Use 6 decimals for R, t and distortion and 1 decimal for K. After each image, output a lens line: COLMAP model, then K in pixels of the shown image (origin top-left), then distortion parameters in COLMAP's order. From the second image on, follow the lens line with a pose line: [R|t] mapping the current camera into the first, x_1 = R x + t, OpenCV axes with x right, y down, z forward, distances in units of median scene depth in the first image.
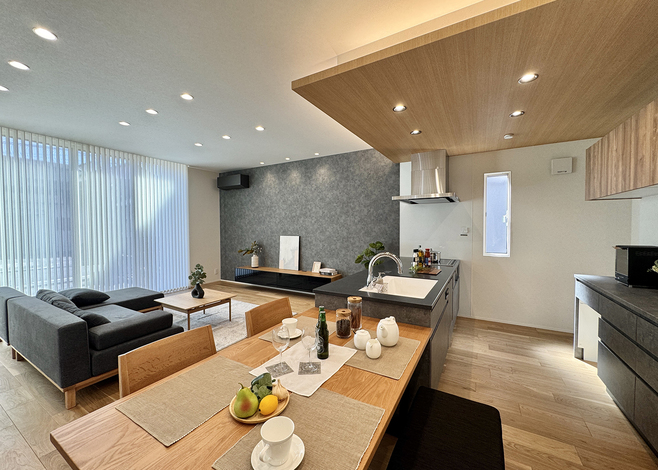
lens RADIAL K [[264.7, 0, 334.4], [0, 264.7, 233.1], [0, 0, 1]] dist [-0.000831, -0.000039]
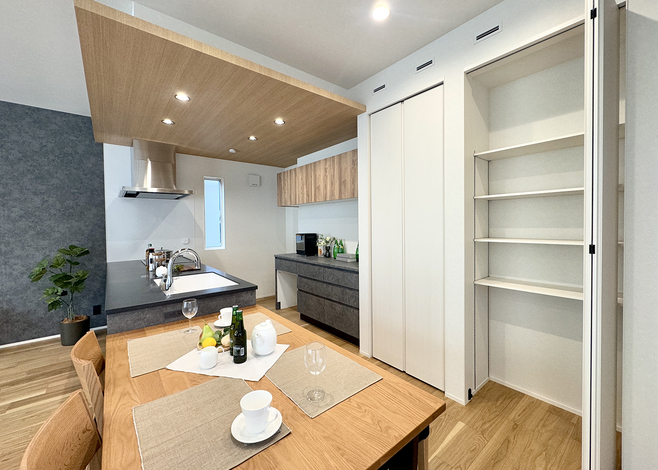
lens RADIAL K [[264.7, 0, 332.1], [0, 264.7, 230.7], [0, 0, 1]] dist [-0.000831, -0.000039]
pose [[0.372443, -0.026635, 0.927673, -0.207888], [0.031689, 0.999370, 0.015971, 0.003199], [-0.927514, 0.023449, 0.373052, 0.070331]]
